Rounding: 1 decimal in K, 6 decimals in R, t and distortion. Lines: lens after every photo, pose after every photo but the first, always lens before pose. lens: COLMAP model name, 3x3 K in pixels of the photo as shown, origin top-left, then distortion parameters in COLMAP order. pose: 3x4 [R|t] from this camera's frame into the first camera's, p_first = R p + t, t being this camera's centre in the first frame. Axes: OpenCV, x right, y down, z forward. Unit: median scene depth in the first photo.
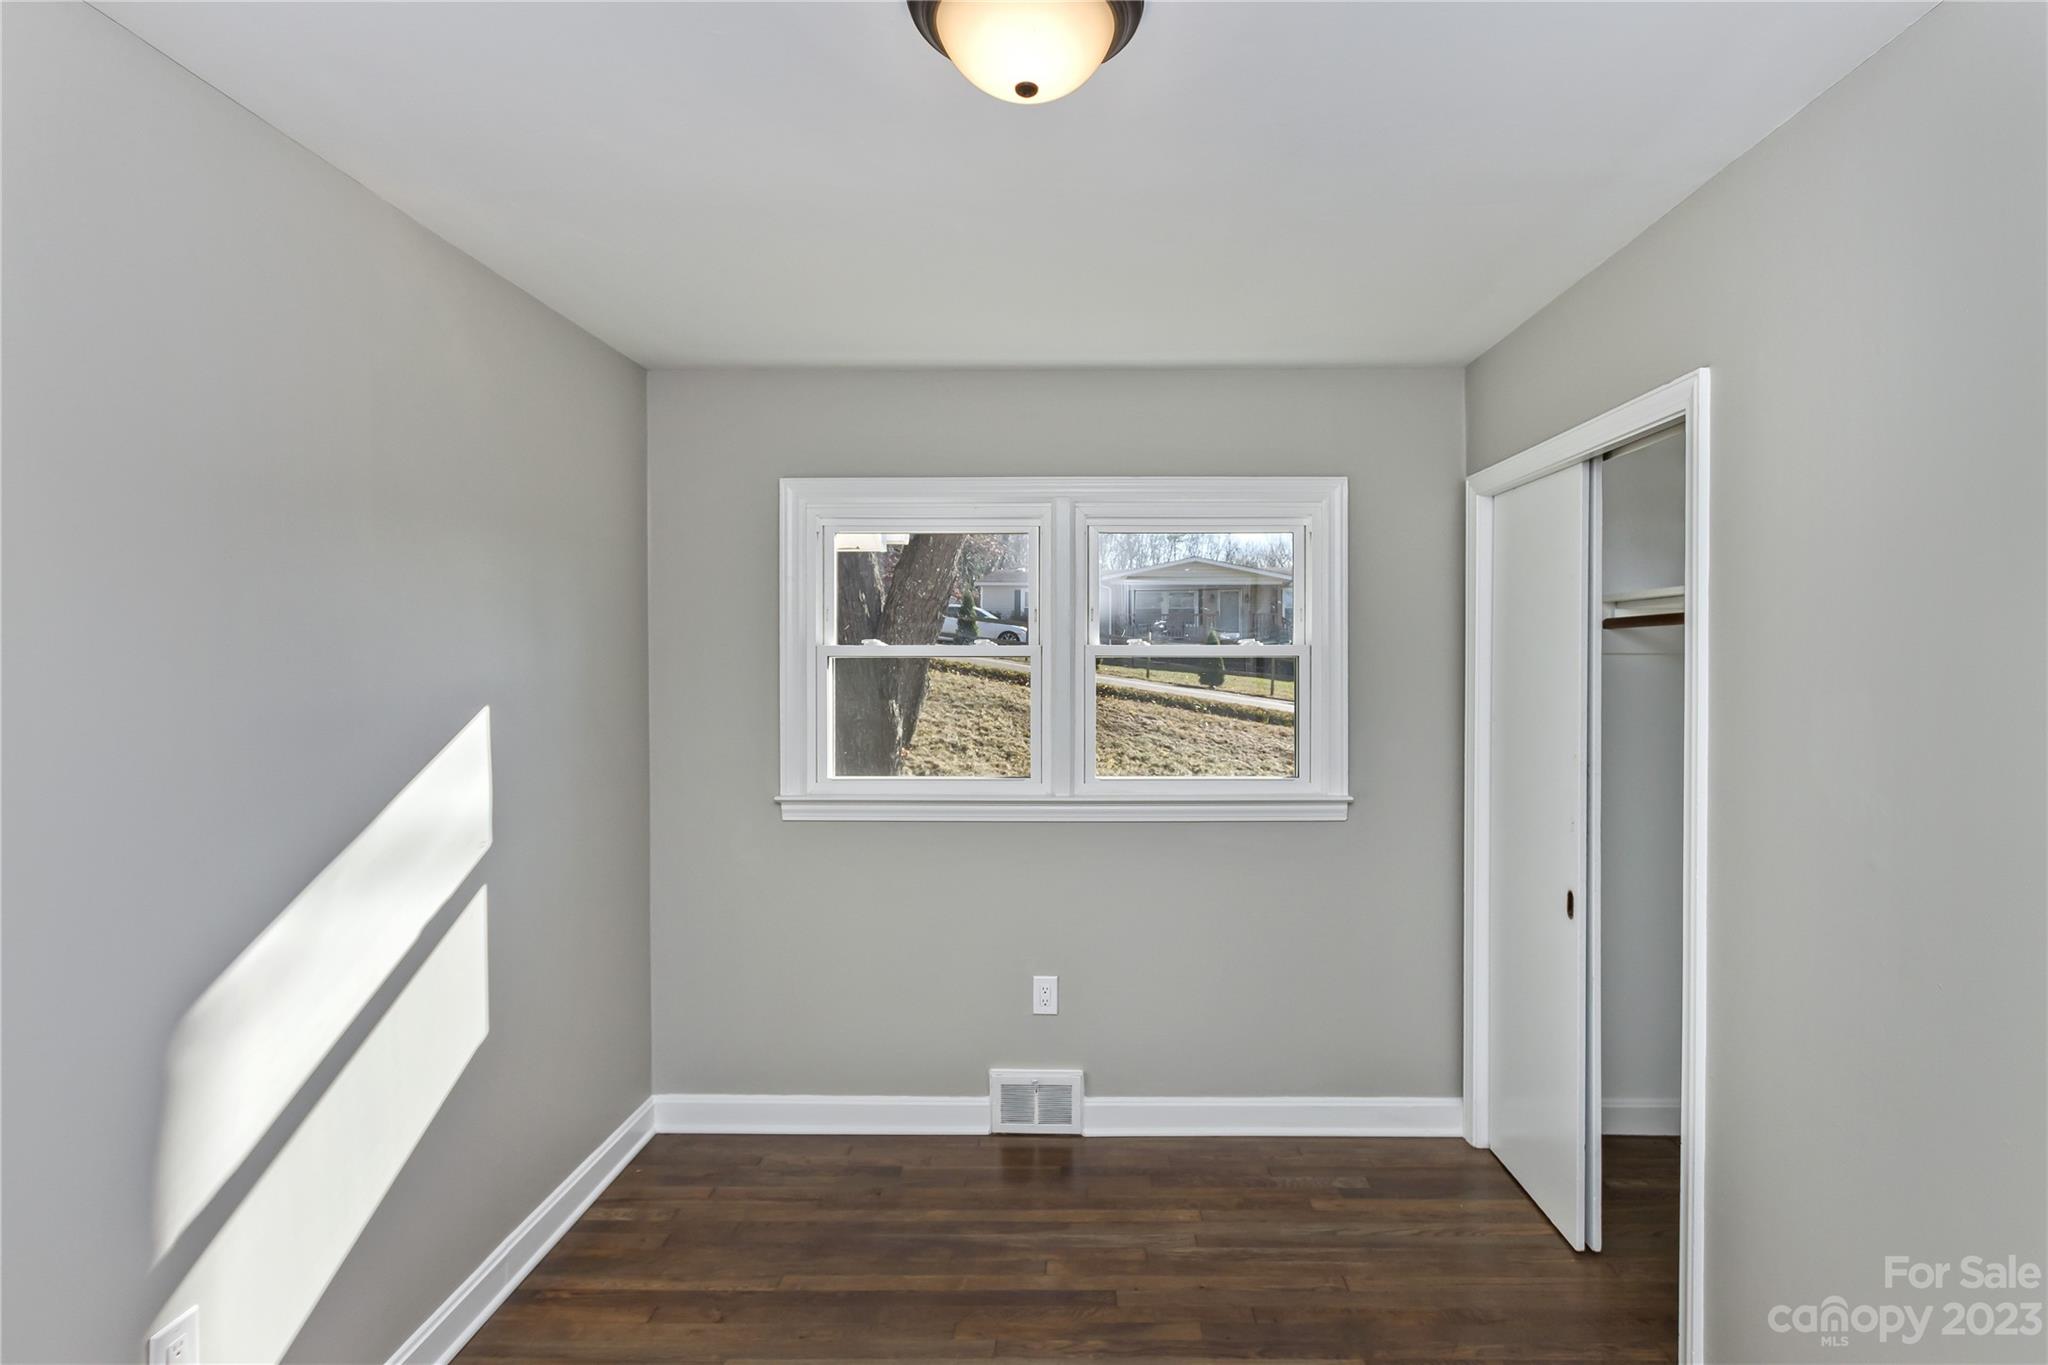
lens RADIAL K [[947.3, 0, 1024.0], [0, 947.3, 682.5], [0, 0, 1]] dist [0.000185, -0.000578]
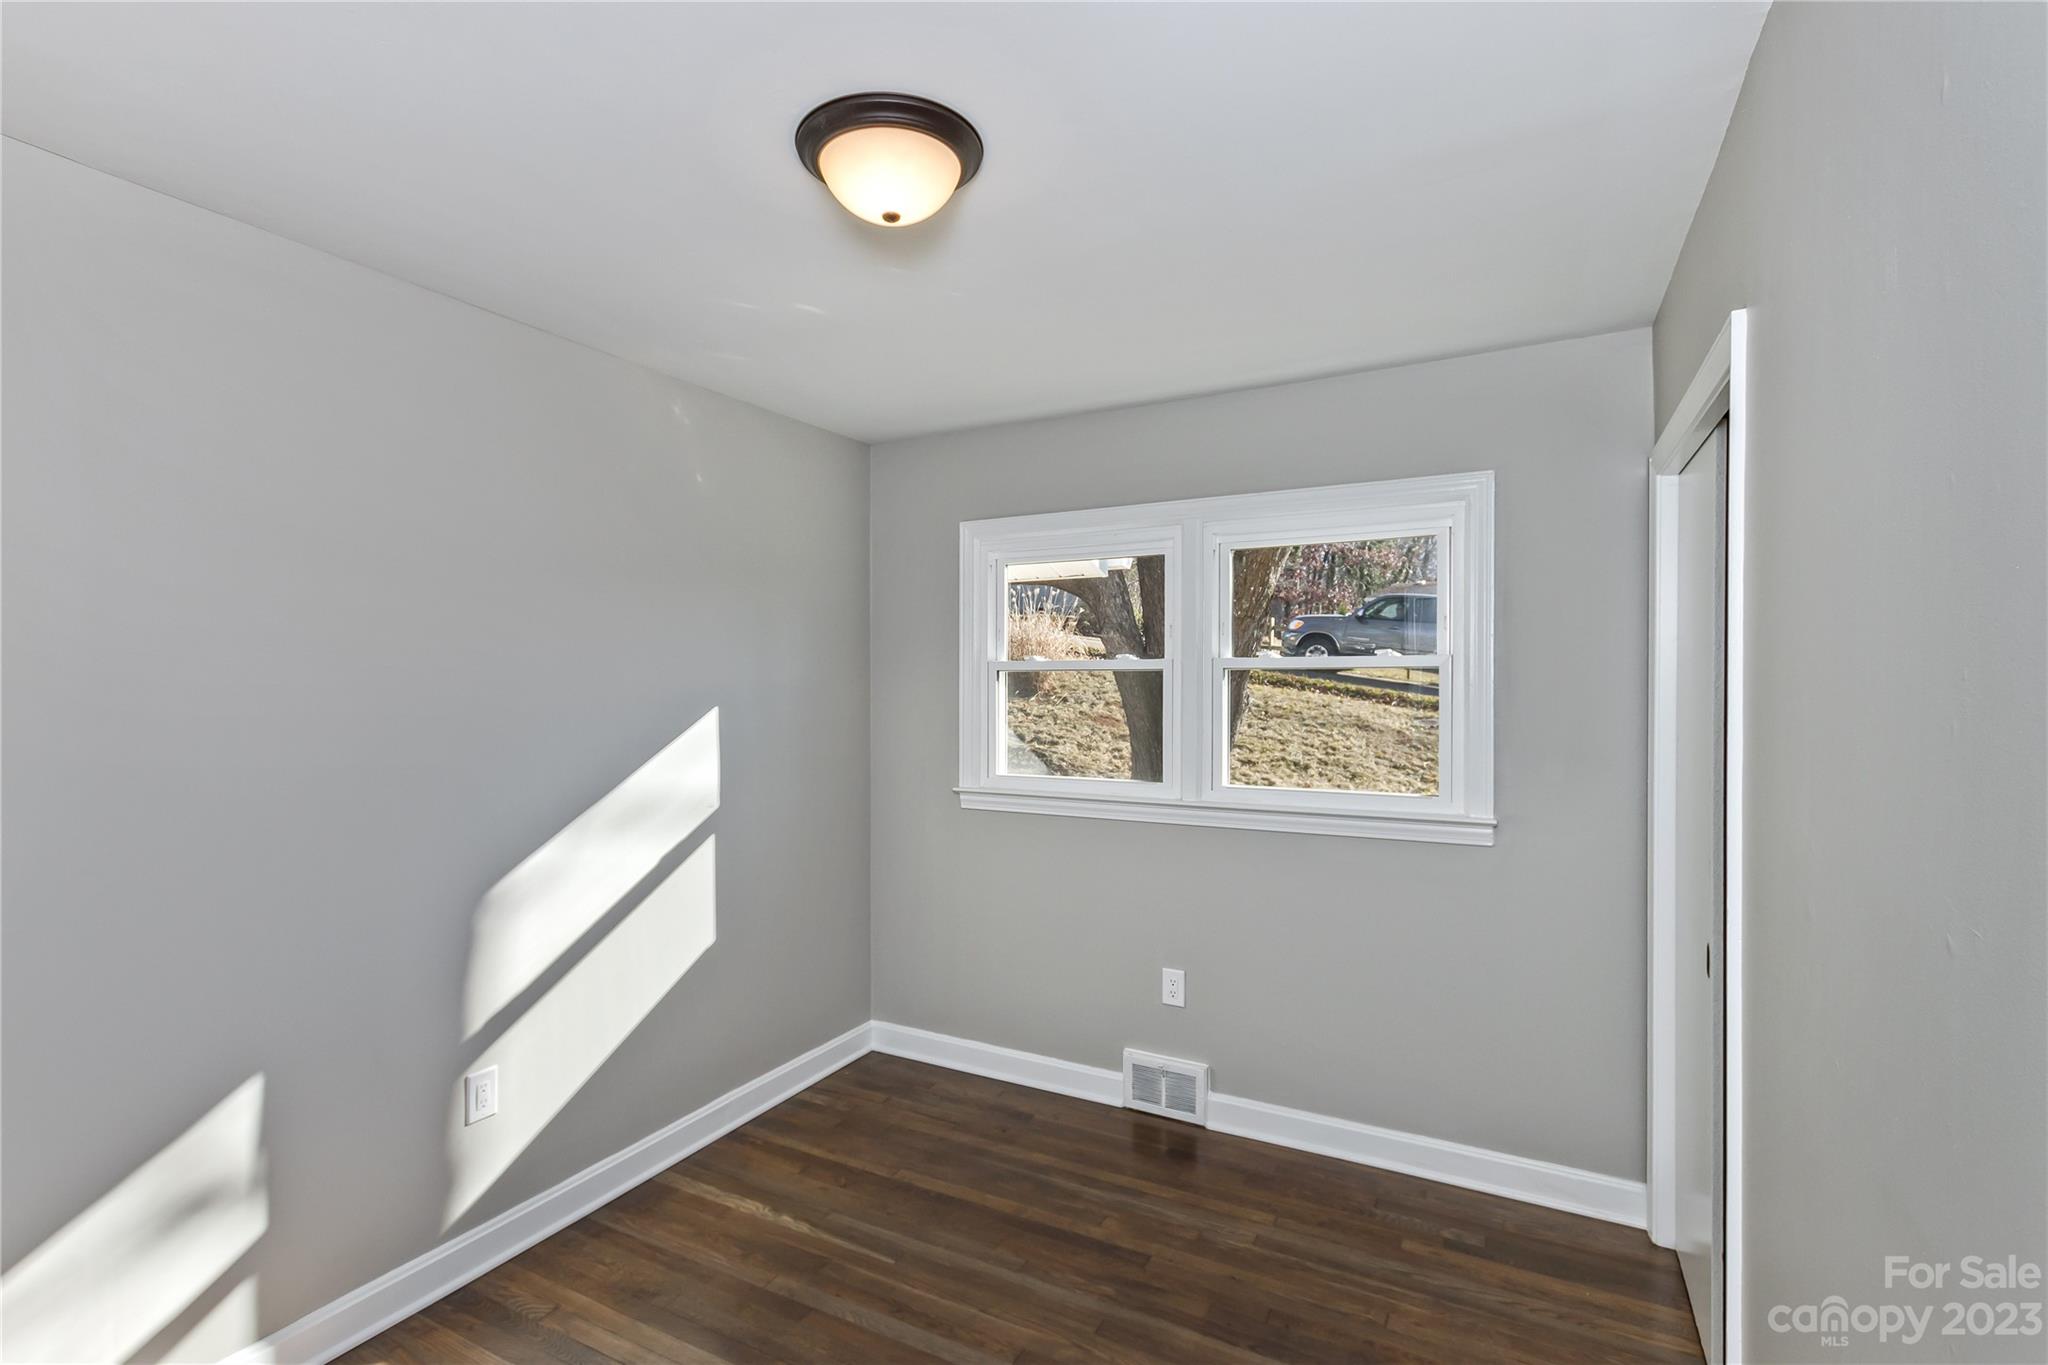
lens RADIAL K [[935.1, 0, 1016.7], [0, 935.1, 704.3], [0, 0, 1]] dist [0.011780, -0.000223]
pose [[0.883103, 0.007424, -0.469121, 0.382310], [-0.007184, 0.999972, 0.002302, 0.011686], [0.469125, 0.001337, 0.883131, -0.011773]]
